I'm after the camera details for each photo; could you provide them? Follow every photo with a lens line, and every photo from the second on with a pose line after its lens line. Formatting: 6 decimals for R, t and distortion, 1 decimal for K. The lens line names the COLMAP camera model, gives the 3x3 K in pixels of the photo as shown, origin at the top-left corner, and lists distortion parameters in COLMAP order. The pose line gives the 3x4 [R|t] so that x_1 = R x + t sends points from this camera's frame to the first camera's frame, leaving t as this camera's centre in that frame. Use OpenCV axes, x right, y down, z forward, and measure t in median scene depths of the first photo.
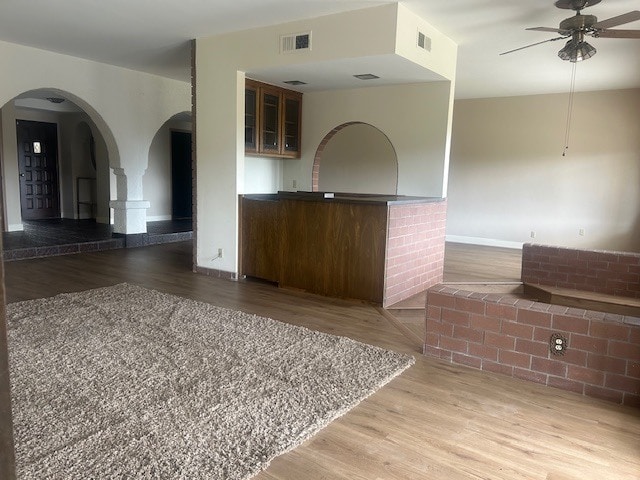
lens RADIAL K [[481.0, 0, 316.1], [0, 481.0, 241.6], [0, 0, 1]] dist [0.042522, -0.039983]
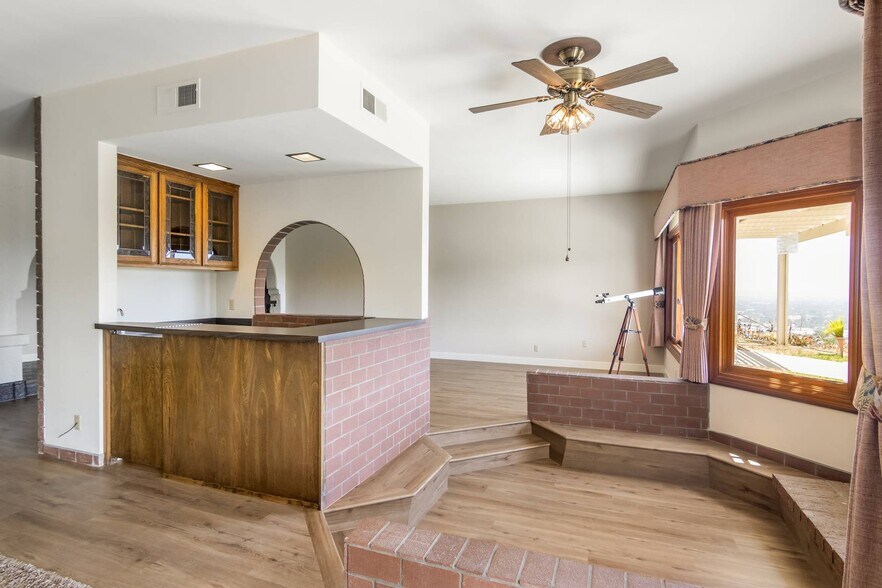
lens RADIAL K [[456.0, 0, 444.7], [0, 456.0, 291.1], [0, 0, 1]] dist [0.005865, 0.000072]
pose [[0.972881, -0.030451, 0.229294, 0.136622], [0.058301, 0.991574, -0.115684, -0.050101], [-0.223839, 0.125914, 0.966458, 0.307107]]
